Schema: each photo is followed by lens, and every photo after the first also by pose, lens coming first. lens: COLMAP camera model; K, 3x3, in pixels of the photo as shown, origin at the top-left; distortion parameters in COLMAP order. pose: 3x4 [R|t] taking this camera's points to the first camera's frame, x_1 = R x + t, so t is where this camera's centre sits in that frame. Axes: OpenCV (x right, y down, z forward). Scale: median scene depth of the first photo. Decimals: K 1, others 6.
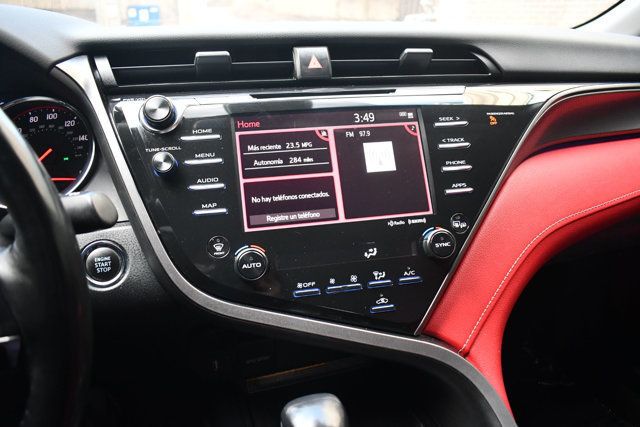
lens RADIAL K [[485.9, 0, 313.8], [0, 485.9, 221.9], [0, 0, 1]] dist [-0.098424, 0.010177]
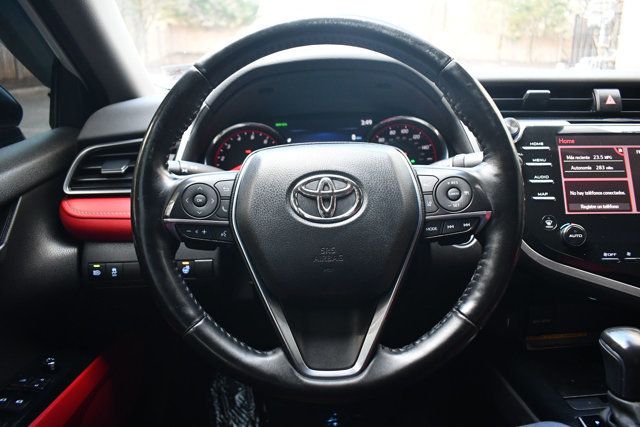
lens RADIAL K [[485.9, 0, 319.1], [0, 485.9, 220.5], [0, 0, 1]] dist [-0.098424, 0.010177]
pose [[0.955616, 0.067657, -0.286741, -0.402700], [-0.091447, 0.993319, -0.070389, 0.187815], [0.280063, 0.093487, 0.955419, -0.491604]]
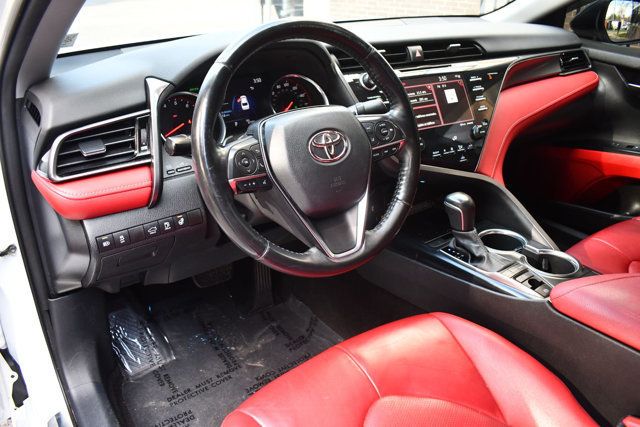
lens RADIAL K [[485.9, 0, 323.5], [0, 485.9, 220.0], [0, 0, 1]] dist [-0.098424, 0.010177]
pose [[0.957683, -0.132429, 0.255549, -1.071074], [0.111740, 0.989290, 0.093911, 0.158380], [-0.265249, -0.061382, 0.962224, -1.008585]]
